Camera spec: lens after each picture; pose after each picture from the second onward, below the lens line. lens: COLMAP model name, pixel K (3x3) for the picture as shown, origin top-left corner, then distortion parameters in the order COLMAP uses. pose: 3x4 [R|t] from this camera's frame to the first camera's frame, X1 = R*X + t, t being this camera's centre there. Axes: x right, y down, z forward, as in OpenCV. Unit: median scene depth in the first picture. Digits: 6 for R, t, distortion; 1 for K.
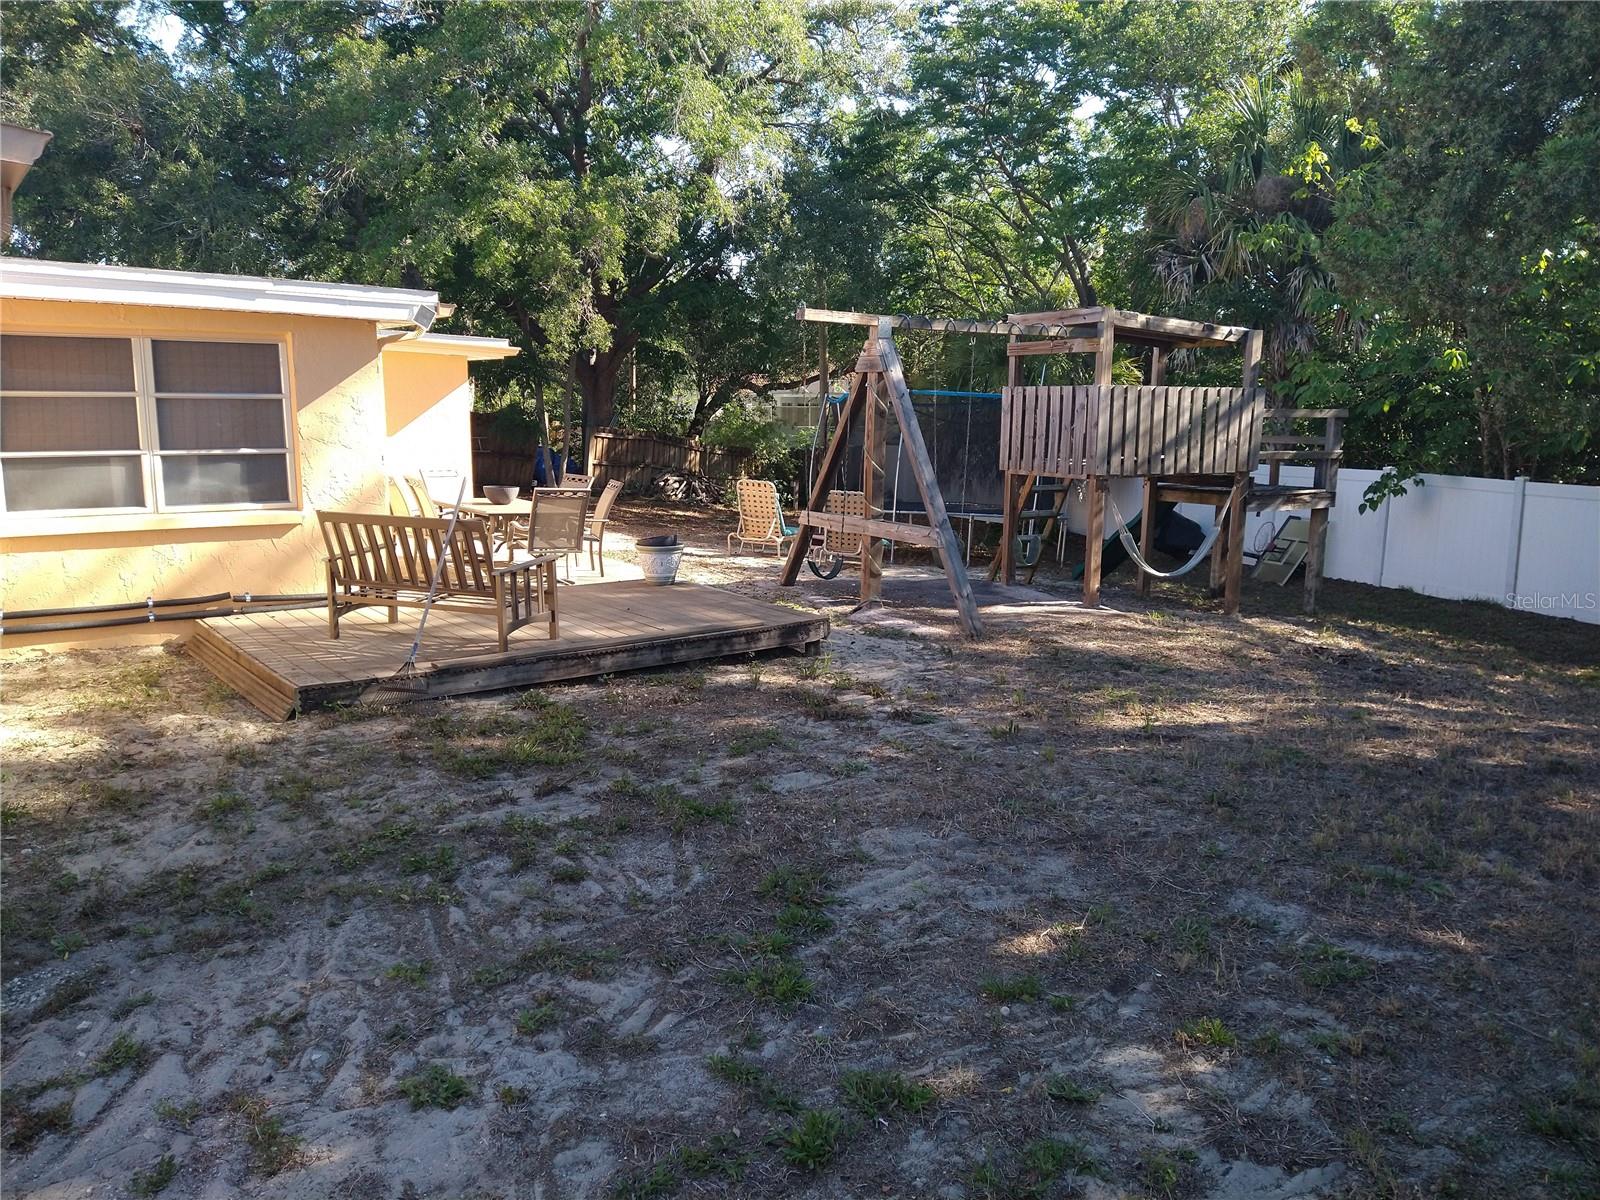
lens RADIAL K [[1182.8, 0, 790.1], [0, 1182.8, 598.1], [0, 0, 1]] dist [0.071540, -0.091906]
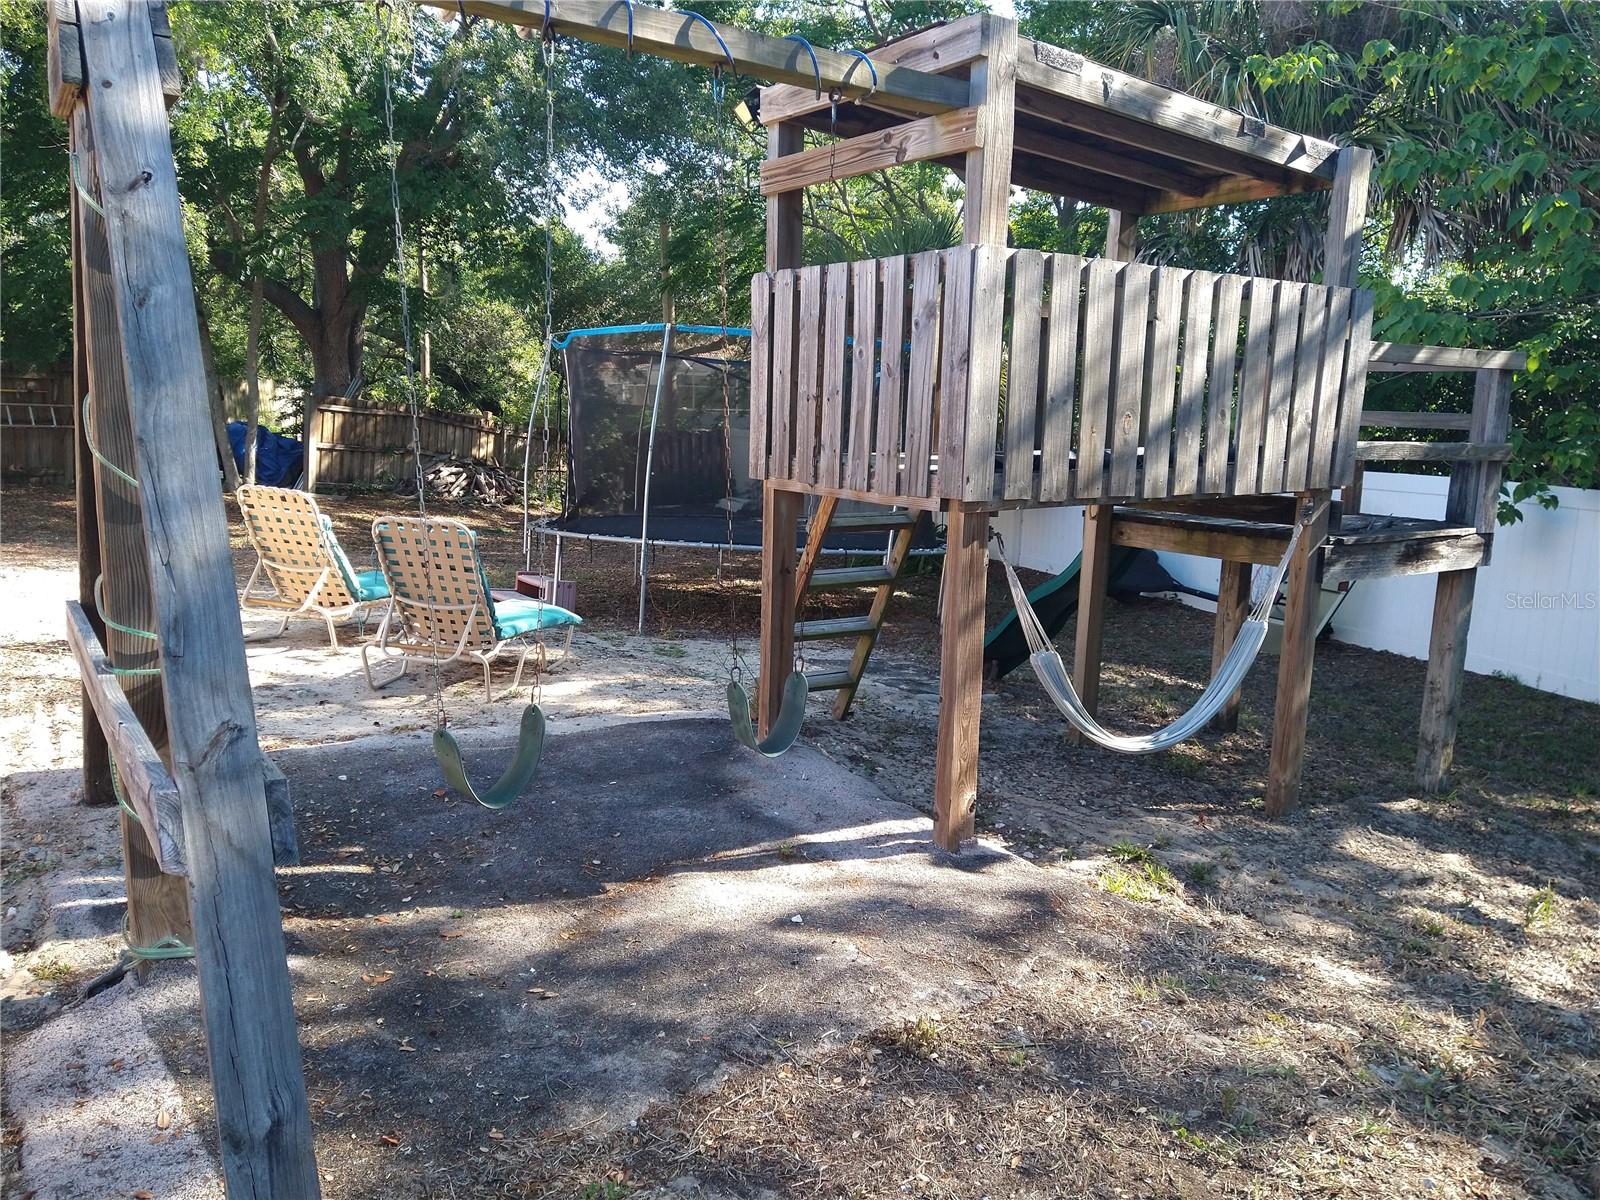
lens RADIAL K [[1182.8, 0, 785.4], [0, 1182.8, 605.0], [0, 0, 1]] dist [0.071540, -0.091906]
pose [[0.998361, 0.006059, 0.056916, 0.170151], [-0.006951, 0.999856, 0.015487, -0.071879], [-0.056814, -0.015857, 0.998259, 0.598749]]
